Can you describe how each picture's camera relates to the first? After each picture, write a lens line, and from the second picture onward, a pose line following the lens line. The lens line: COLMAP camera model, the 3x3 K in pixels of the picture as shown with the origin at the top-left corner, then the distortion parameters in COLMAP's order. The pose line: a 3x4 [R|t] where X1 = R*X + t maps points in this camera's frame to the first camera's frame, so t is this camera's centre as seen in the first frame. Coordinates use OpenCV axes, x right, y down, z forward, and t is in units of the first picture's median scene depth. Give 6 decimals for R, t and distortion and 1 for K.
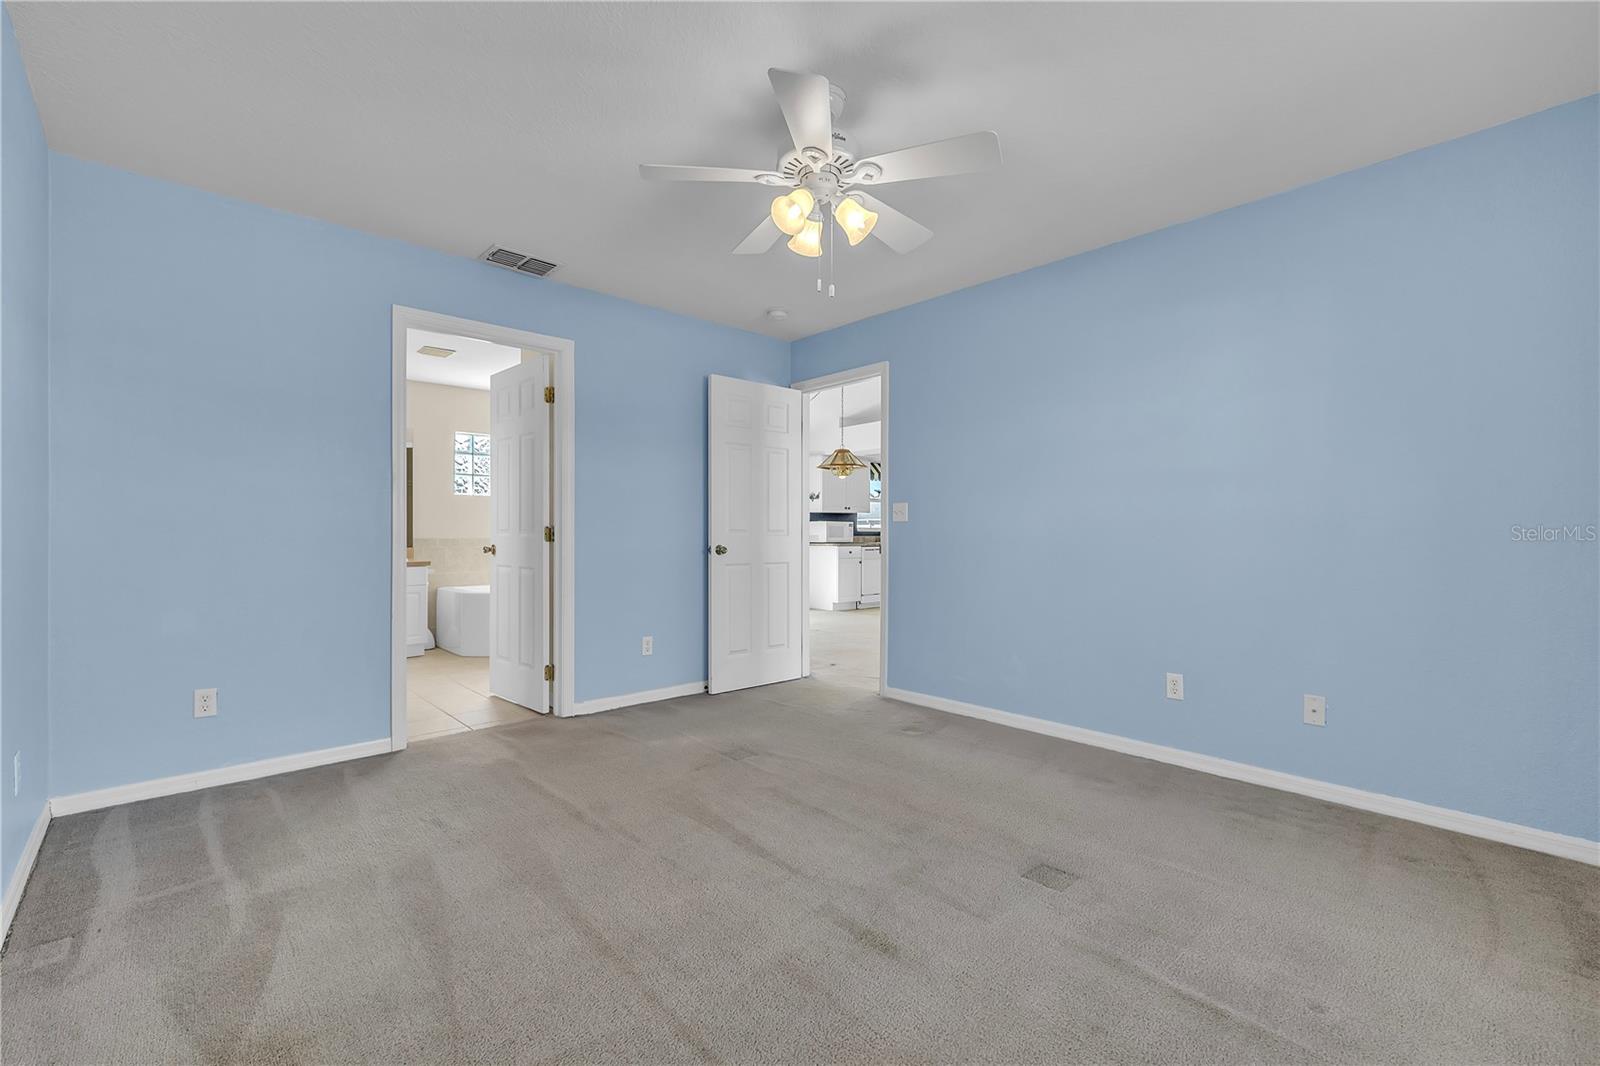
lens RADIAL K [[682.3, 0, 795.6], [0, 682.3, 538.7], [0, 0, 1]] dist [0.000784, -0.000082]
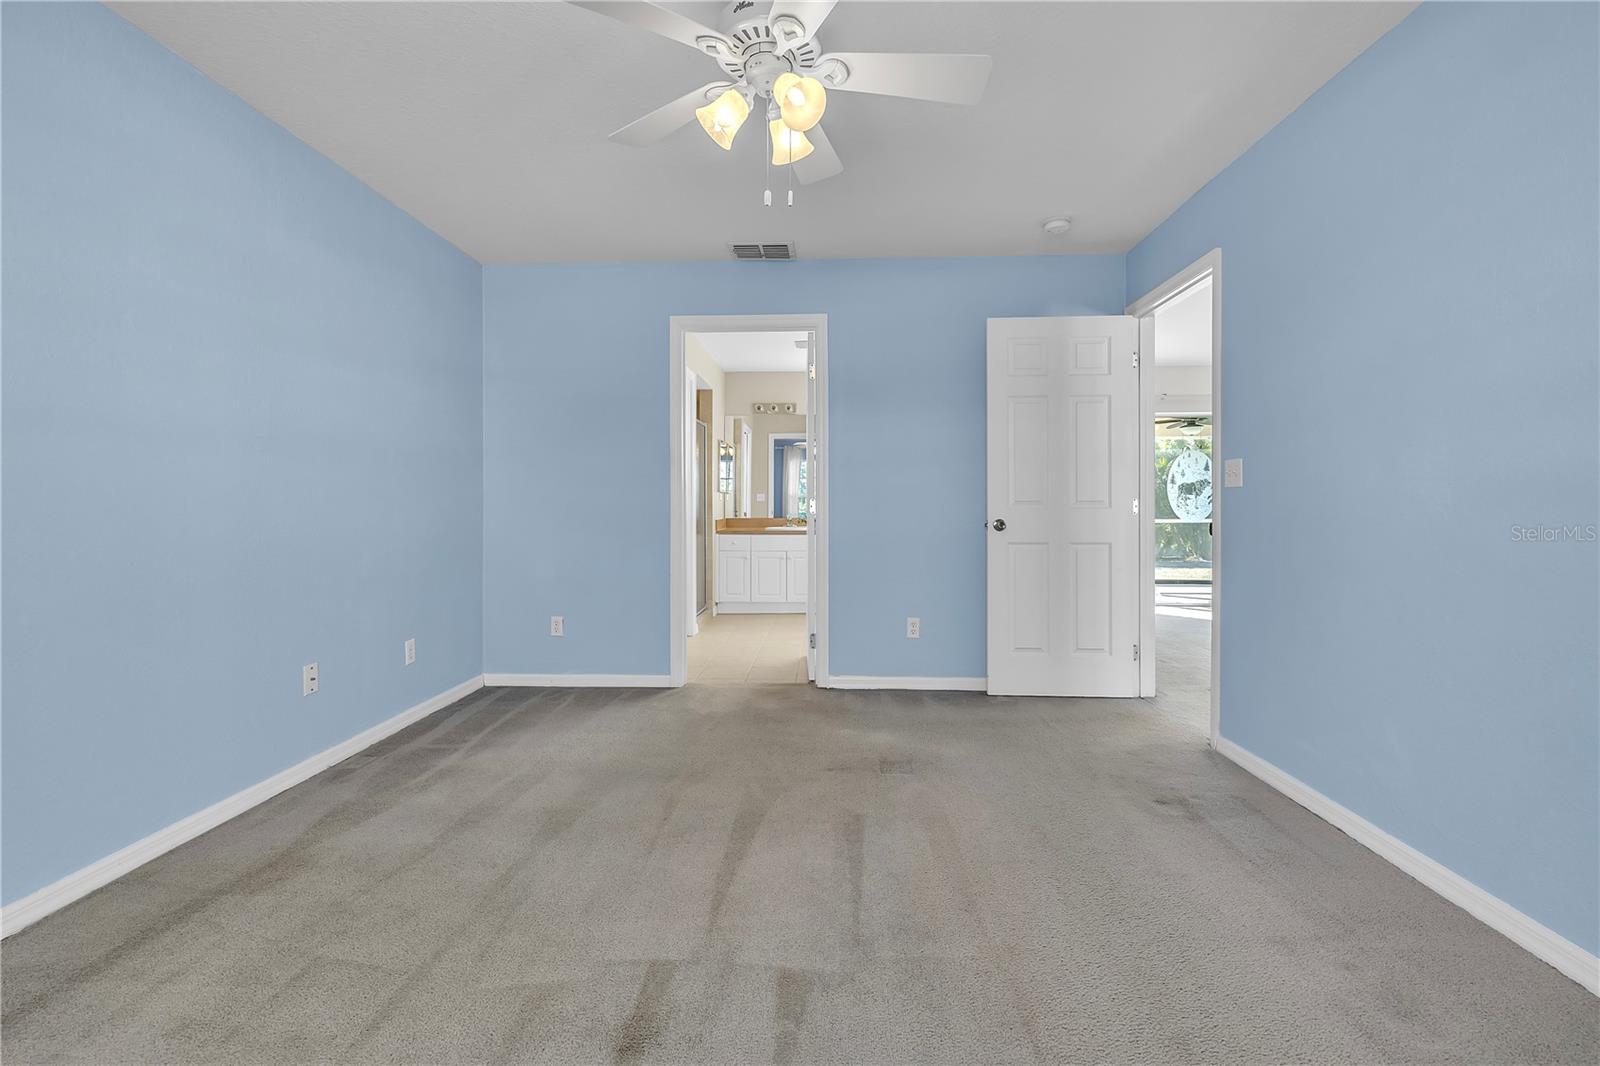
lens RADIAL K [[685.4, 0, 794.6], [0, 685.4, 509.4], [0, 0, 1]] dist [-0.001596, 0.000084]
pose [[0.699622, 0.003489, -0.714504, 0.334854], [-0.003012, 0.999994, 0.001934, -0.003999], [0.714507, 0.000799, 0.699628, 0.242310]]
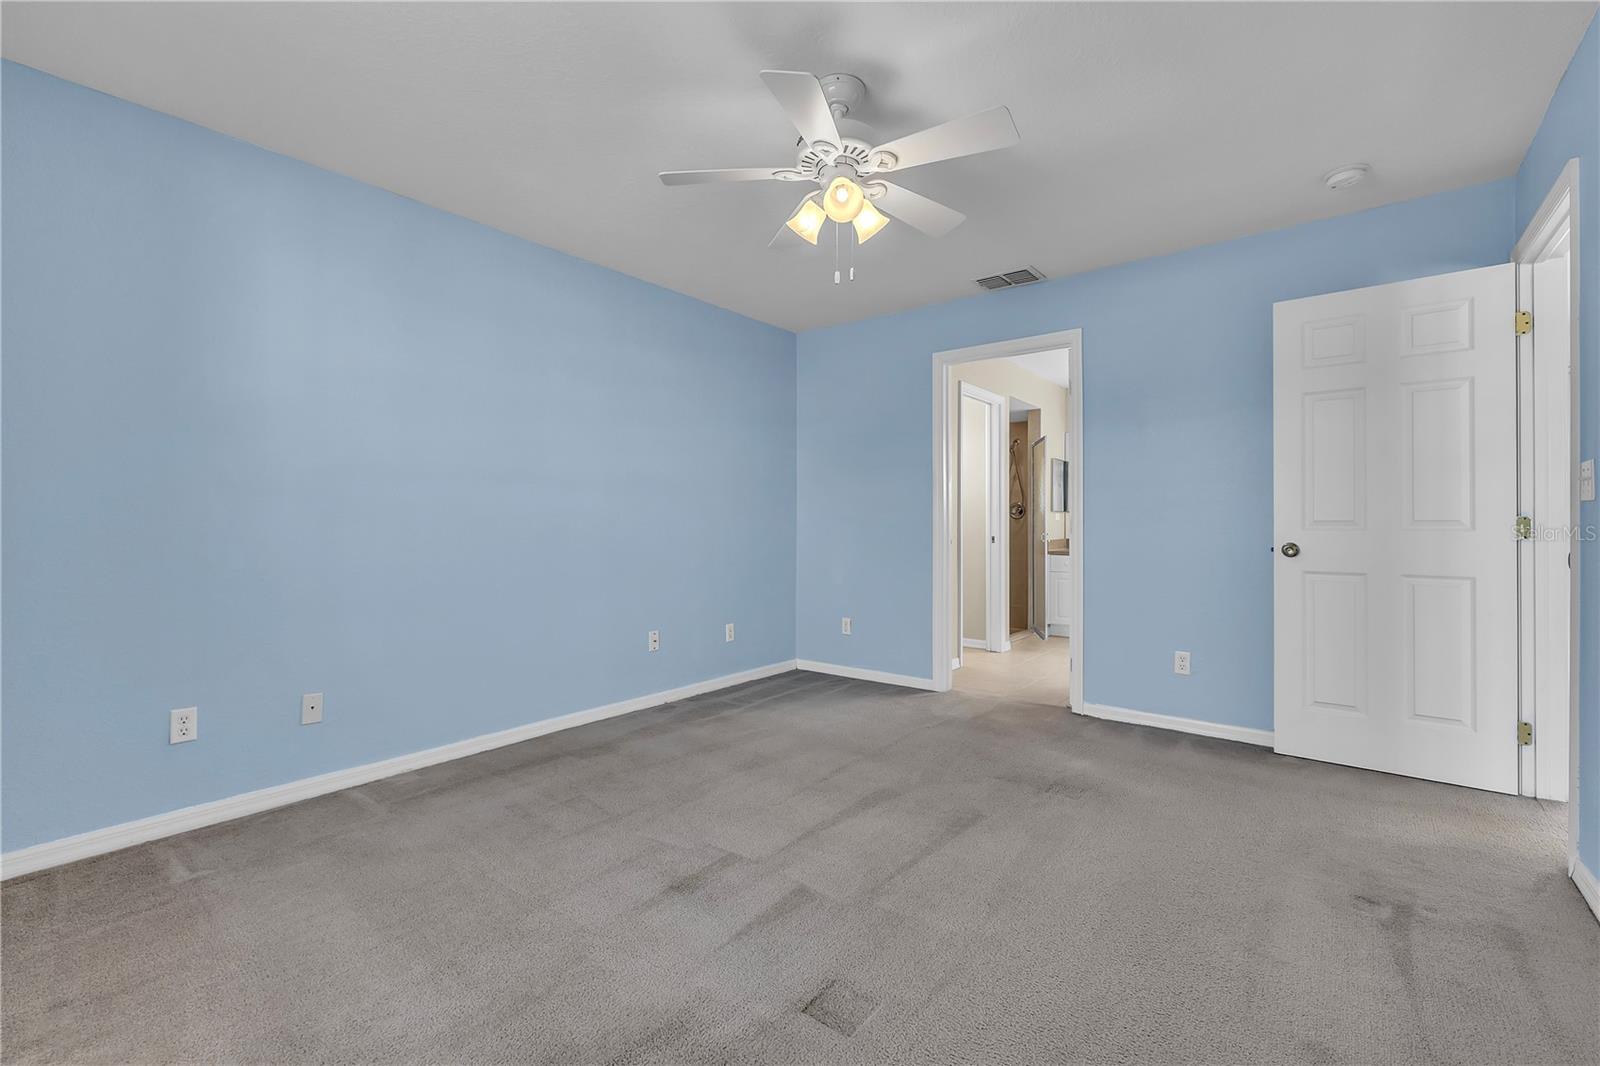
lens RADIAL K [[684.2, 0, 791.9], [0, 684.2, 525.8], [0, 0, 1]] dist [-0.000379, 0.000026]
pose [[0.147346, 0.001208, -0.989084, 0.535233], [-0.007236, 0.999974, 0.000143, -0.004982], [0.989059, 0.007135, 0.147351, 0.417017]]
